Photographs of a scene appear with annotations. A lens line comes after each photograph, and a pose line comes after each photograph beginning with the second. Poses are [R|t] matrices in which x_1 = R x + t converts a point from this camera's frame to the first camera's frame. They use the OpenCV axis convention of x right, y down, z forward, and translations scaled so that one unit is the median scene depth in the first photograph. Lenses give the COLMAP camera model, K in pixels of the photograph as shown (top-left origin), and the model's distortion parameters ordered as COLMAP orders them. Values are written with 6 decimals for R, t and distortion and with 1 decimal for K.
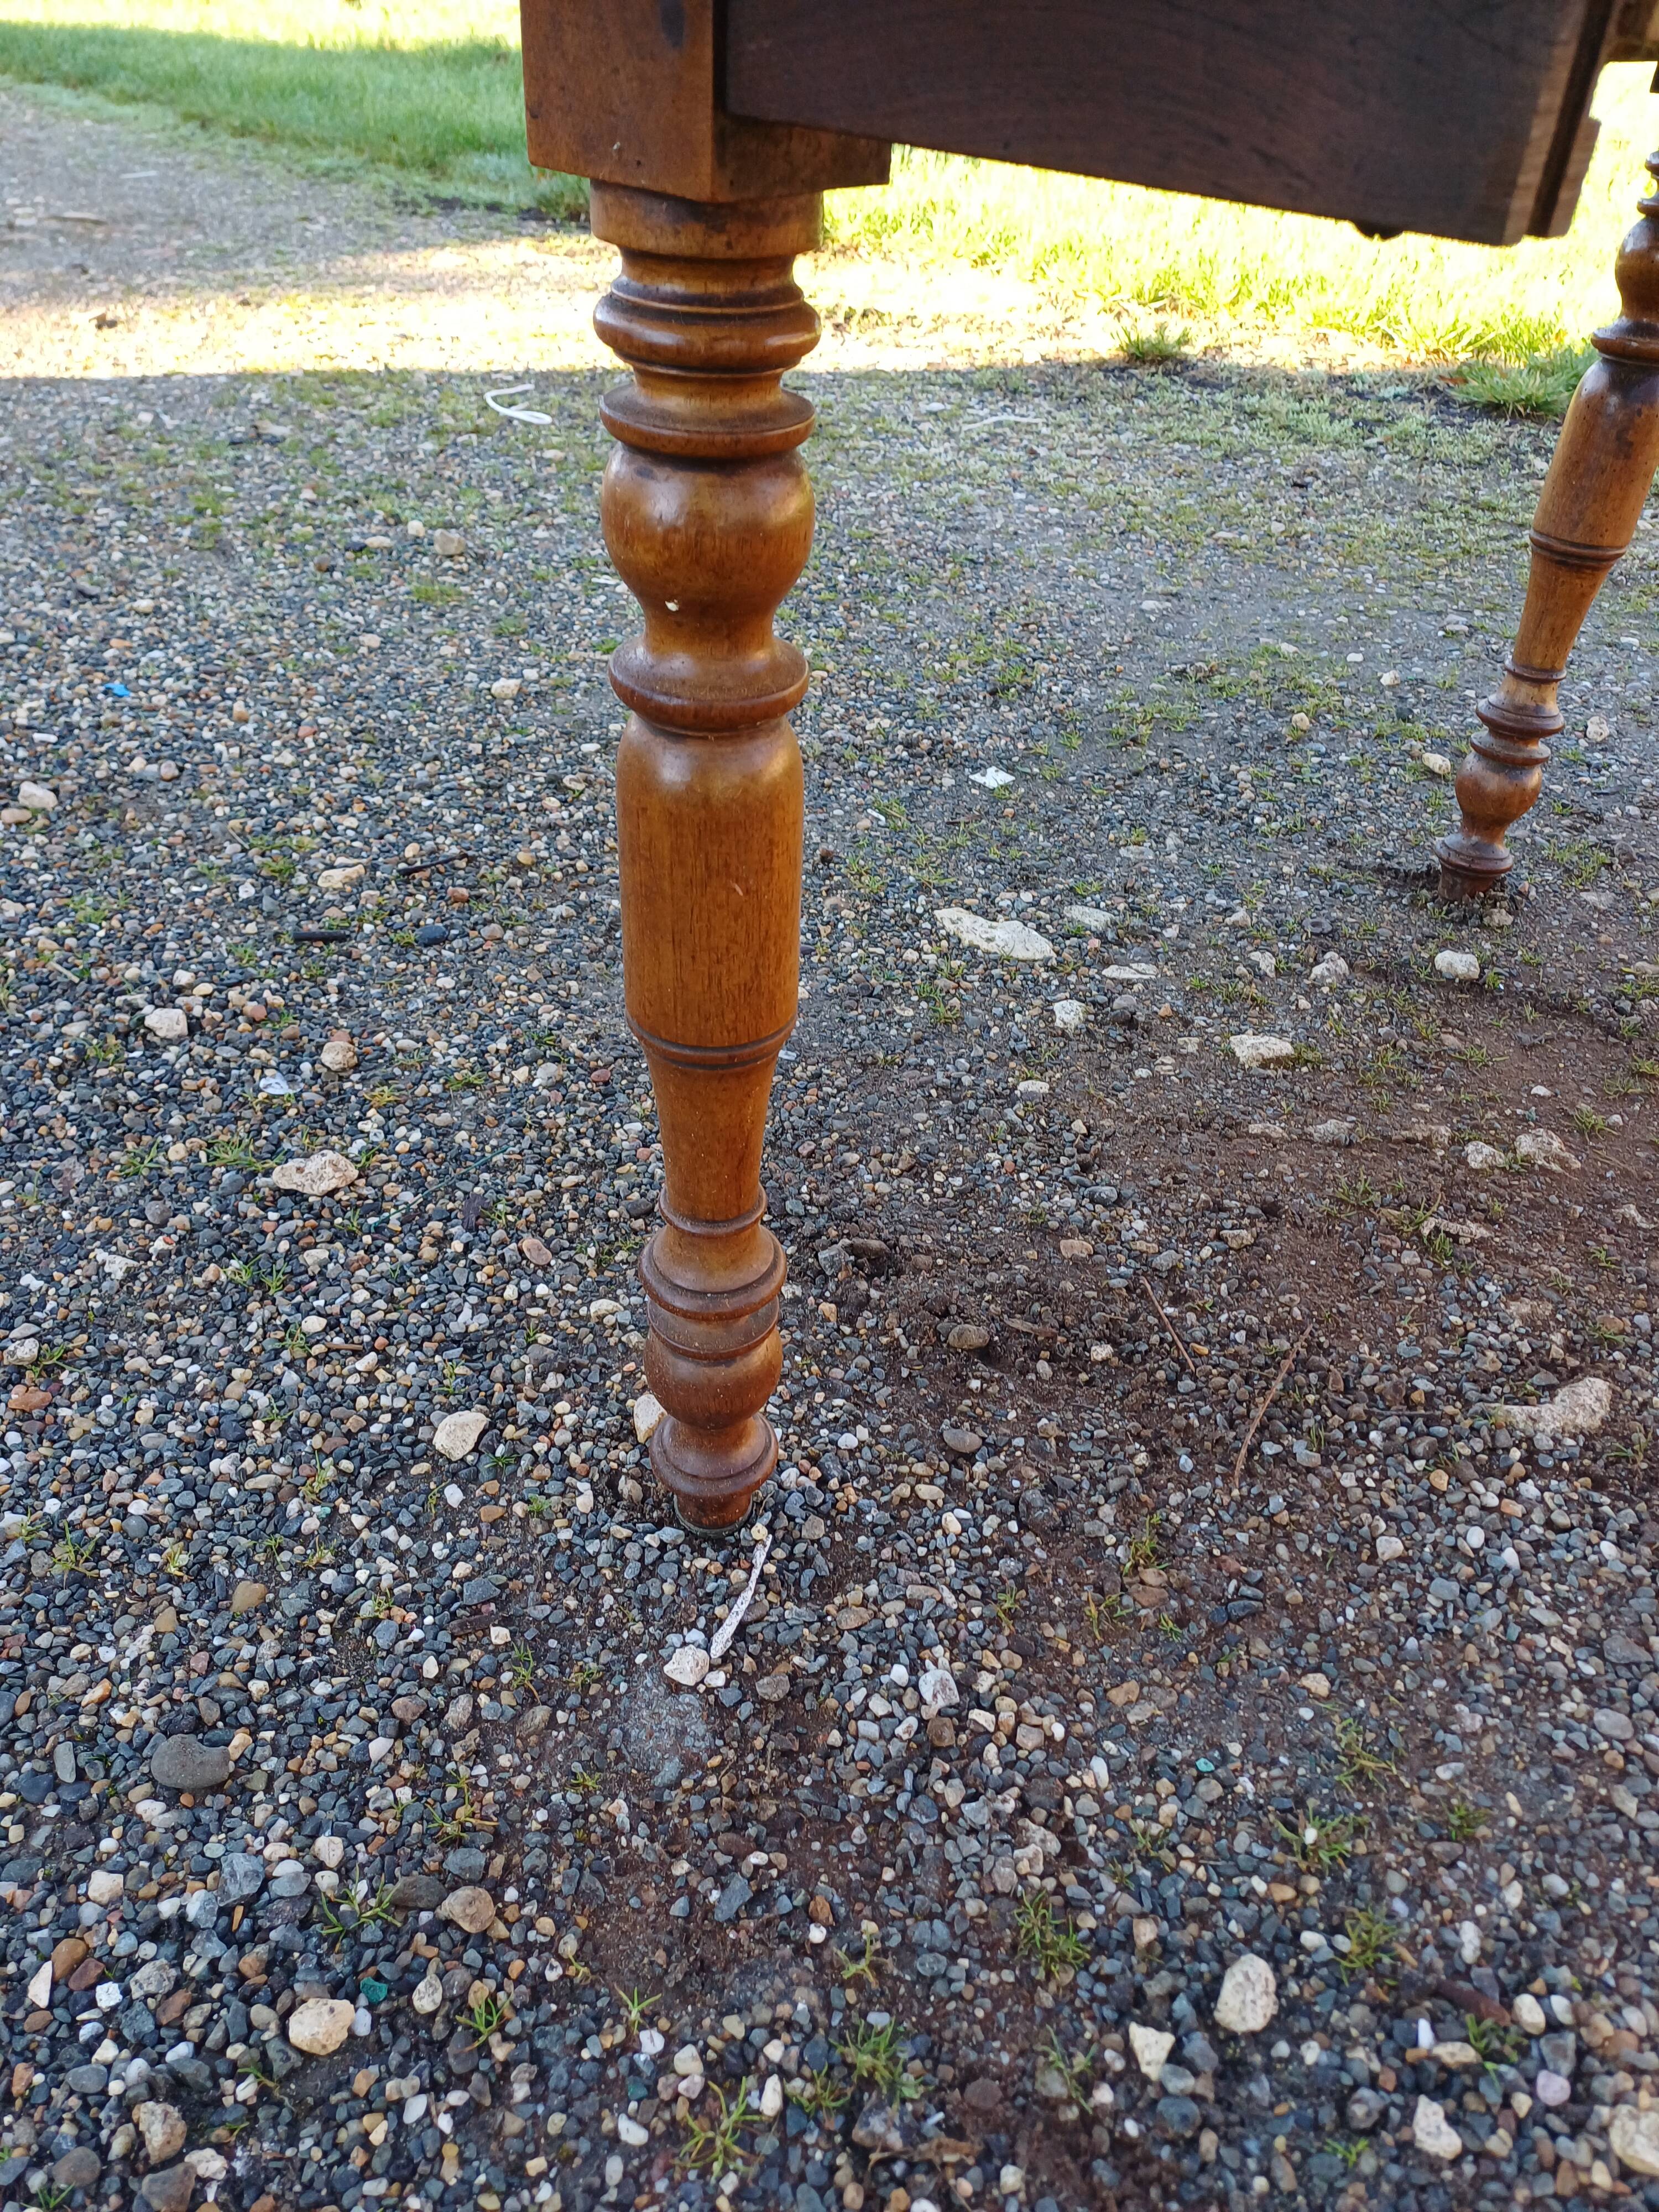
lens RADIAL K [[1629.7, 0, 852.2], [0, 1629.7, 1134.1], [0, 0, 1]] dist [0.075158, -0.079478]
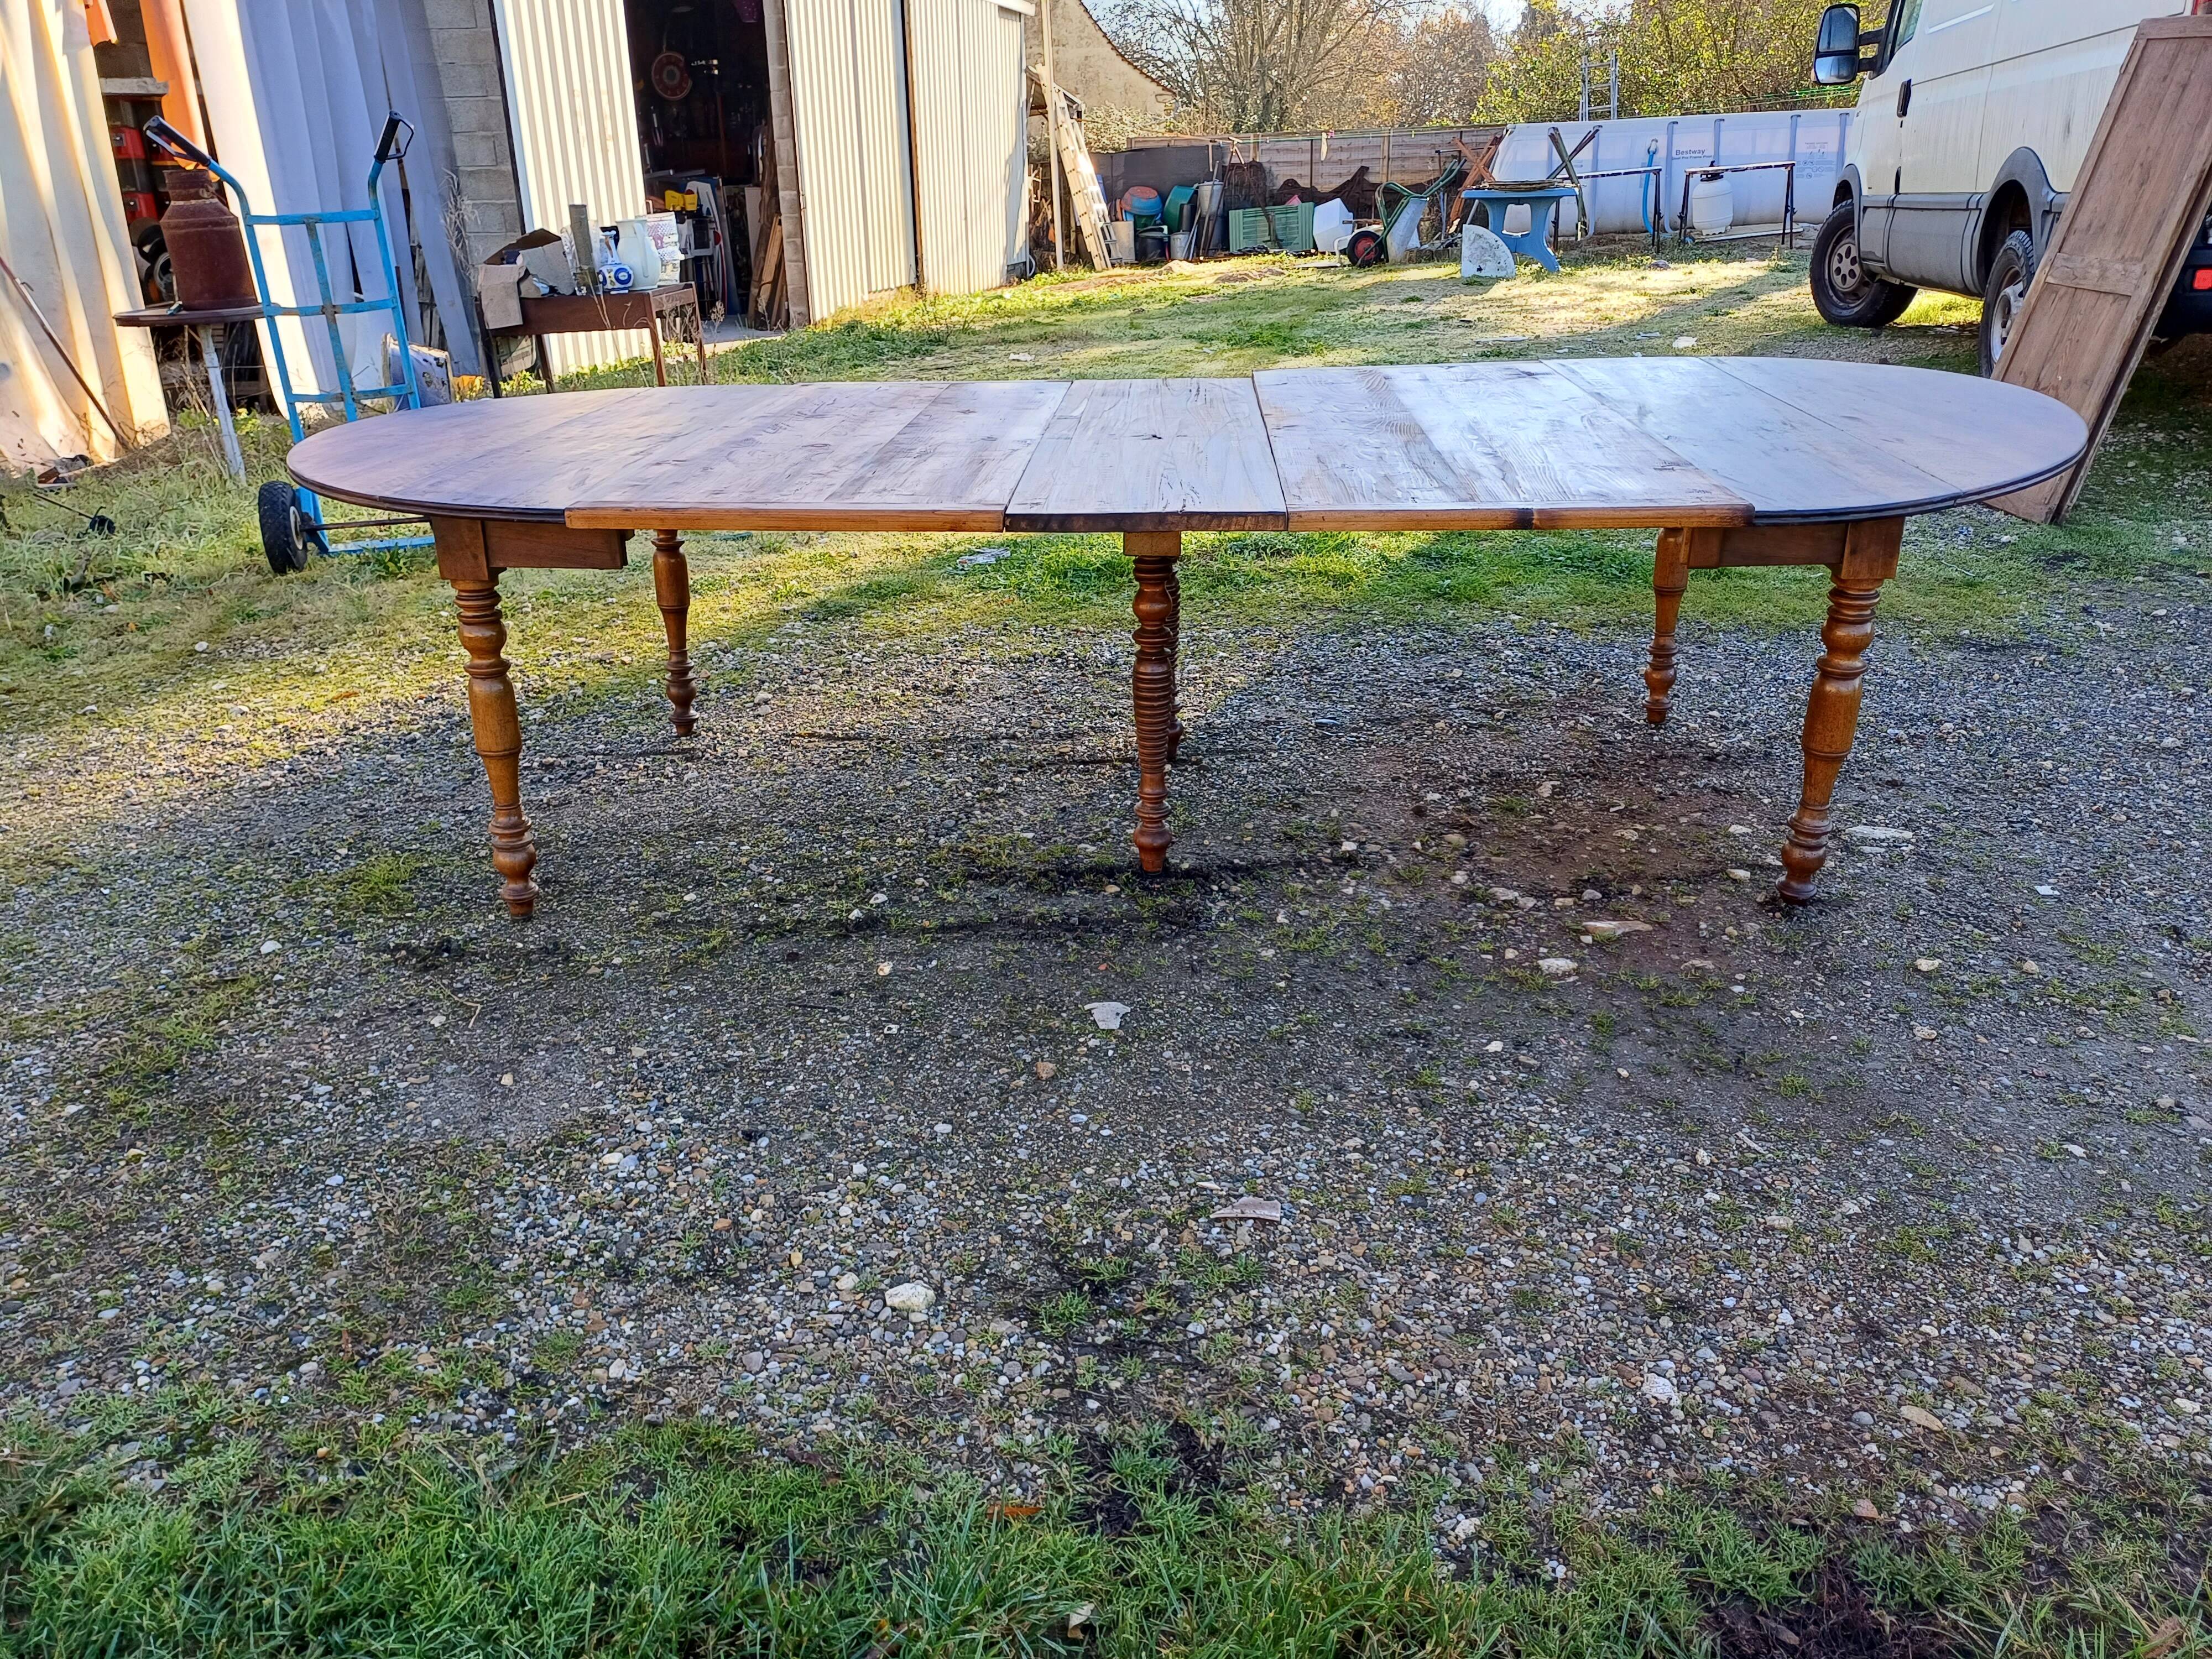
lens RADIAL K [[1629.7, 0, 1090.0], [0, 1629.7, 833.3], [0, 0, 1]] dist [0.075158, -0.079478]
pose [[-0.810710, 0.199155, -0.550532, 3.246398], [-0.362339, 0.567933, 0.739028, -2.064009], [0.459847, 0.798617, -0.388267, 2.034958]]
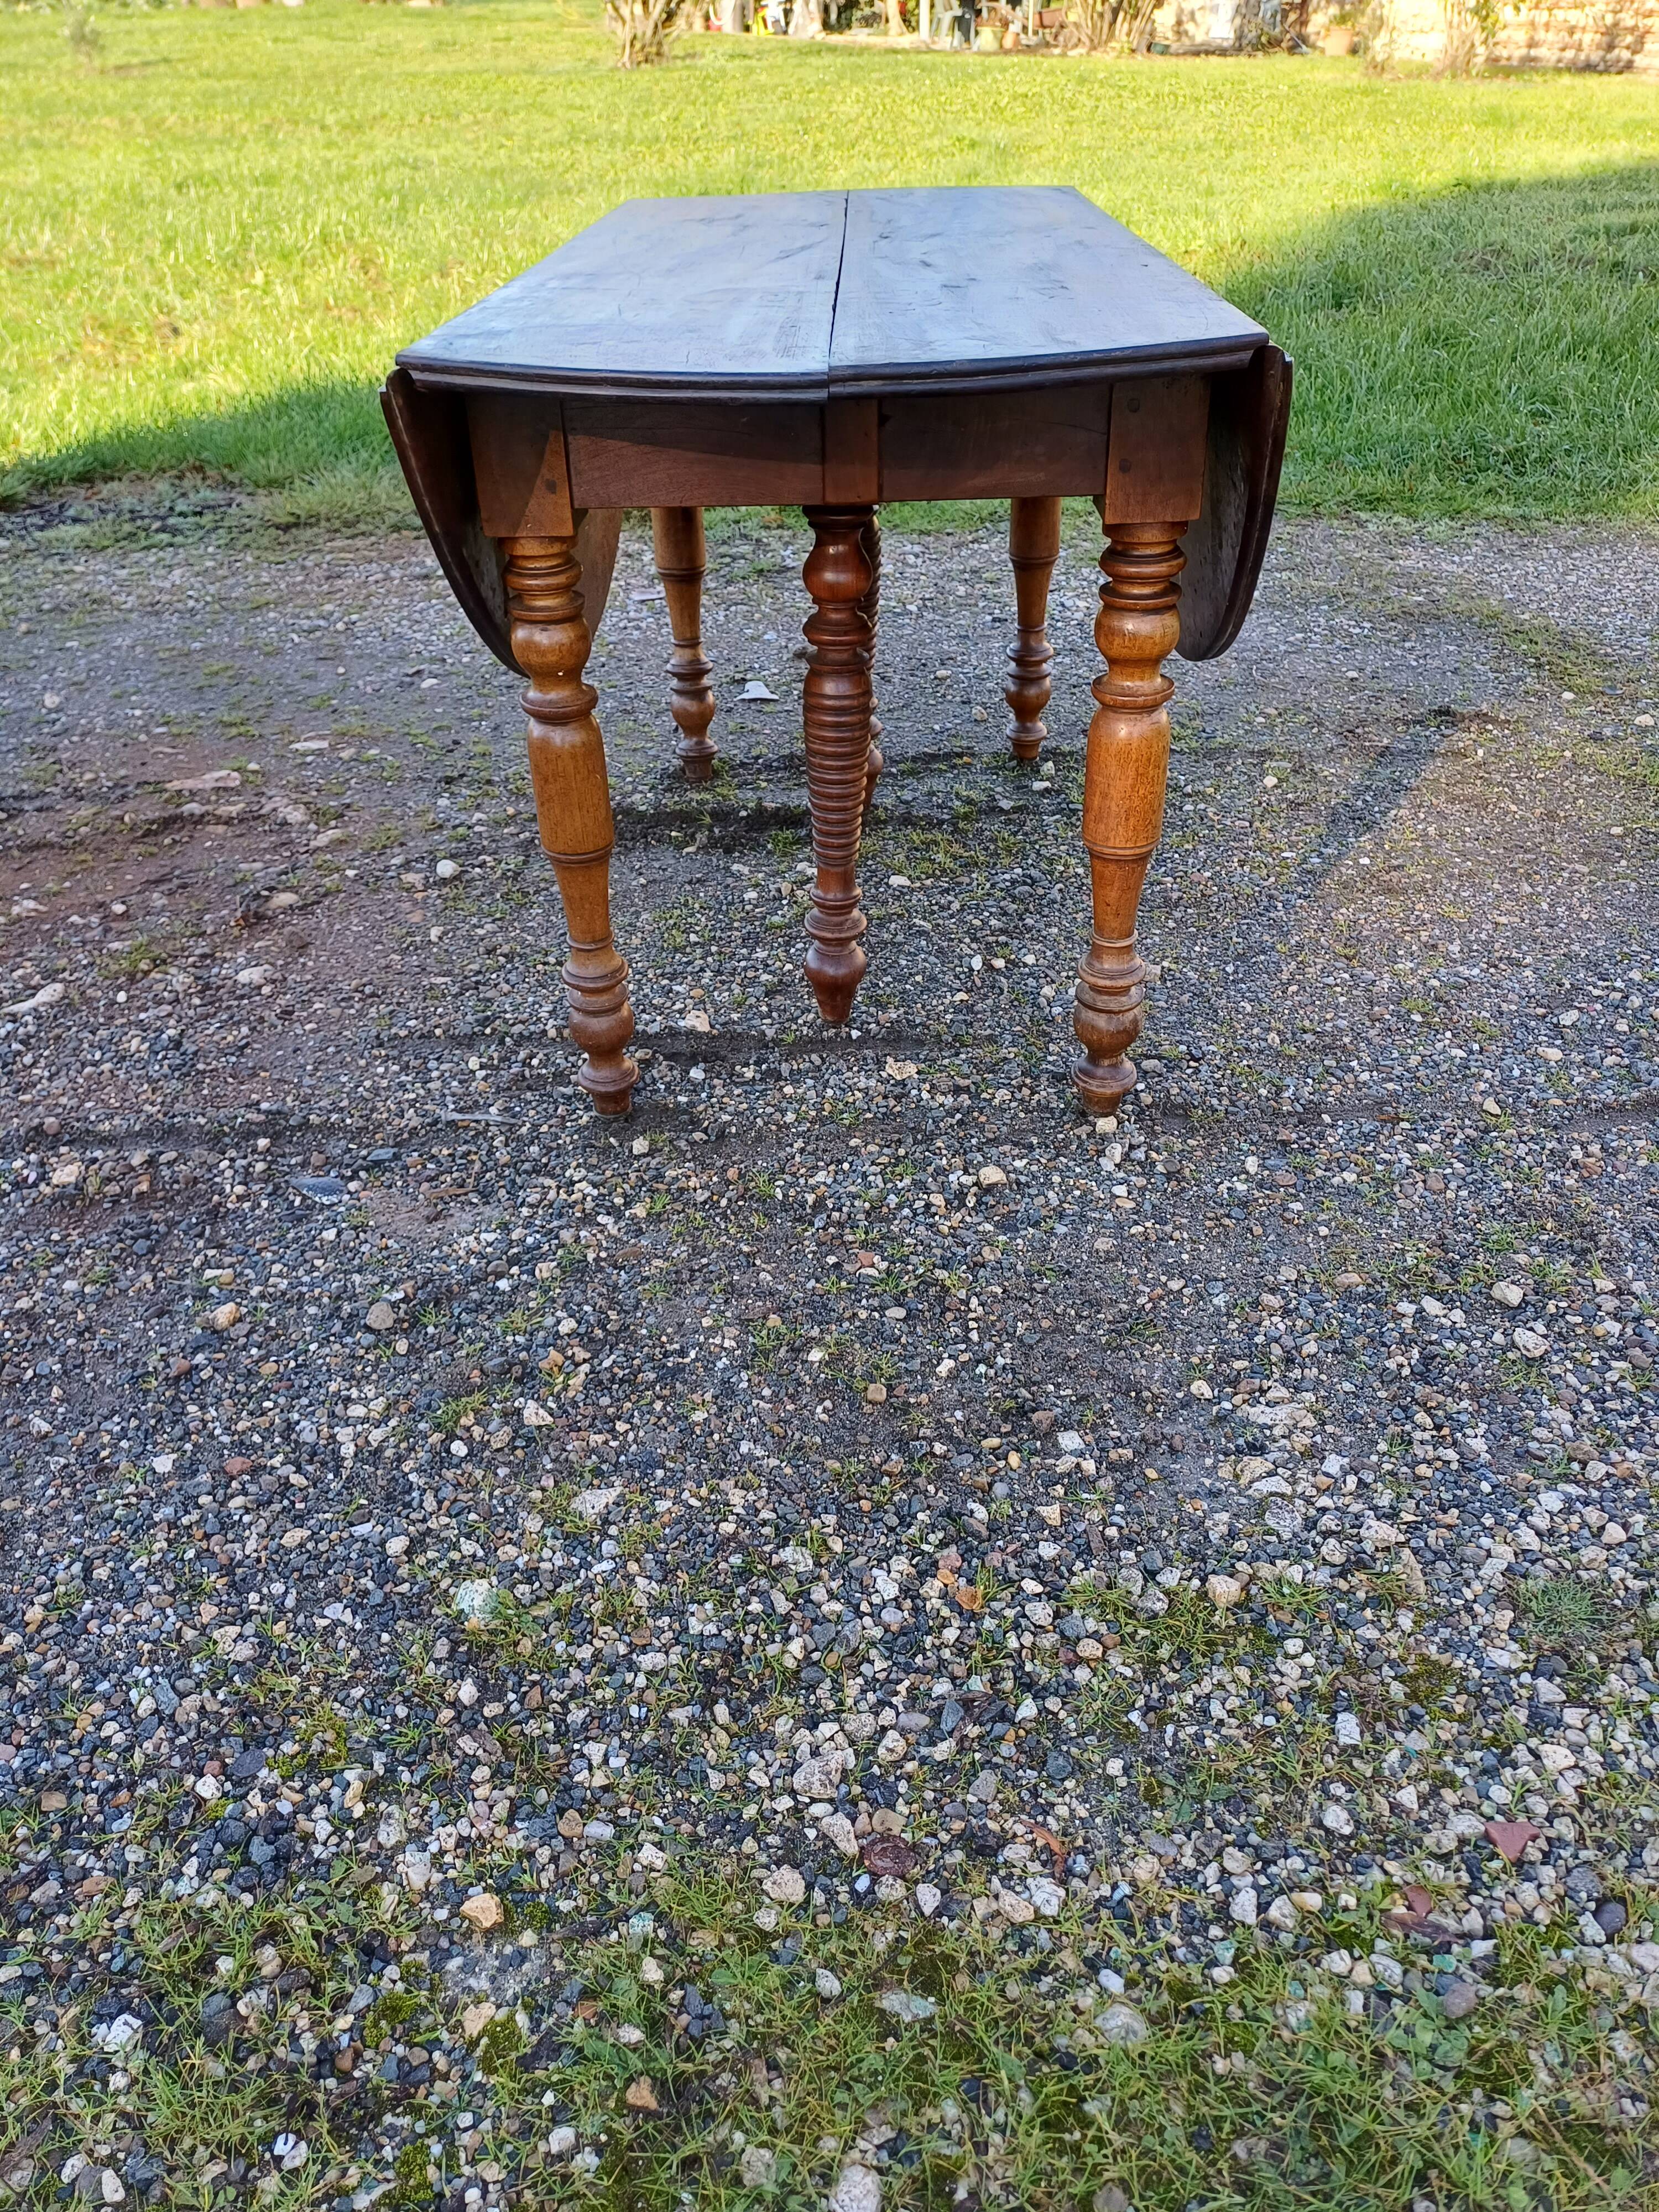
lens RADIAL K [[1629.7, 0, 820.7], [0, 1629.7, 1131.7], [0, 0, 1]] dist [0.075158, -0.079478]
pose [[0.752891, -0.410102, 0.514755, 0.040633], [0.425854, 0.899888, 0.094071, 0.545844], [-0.501800, 0.148385, 0.852161, -1.232467]]
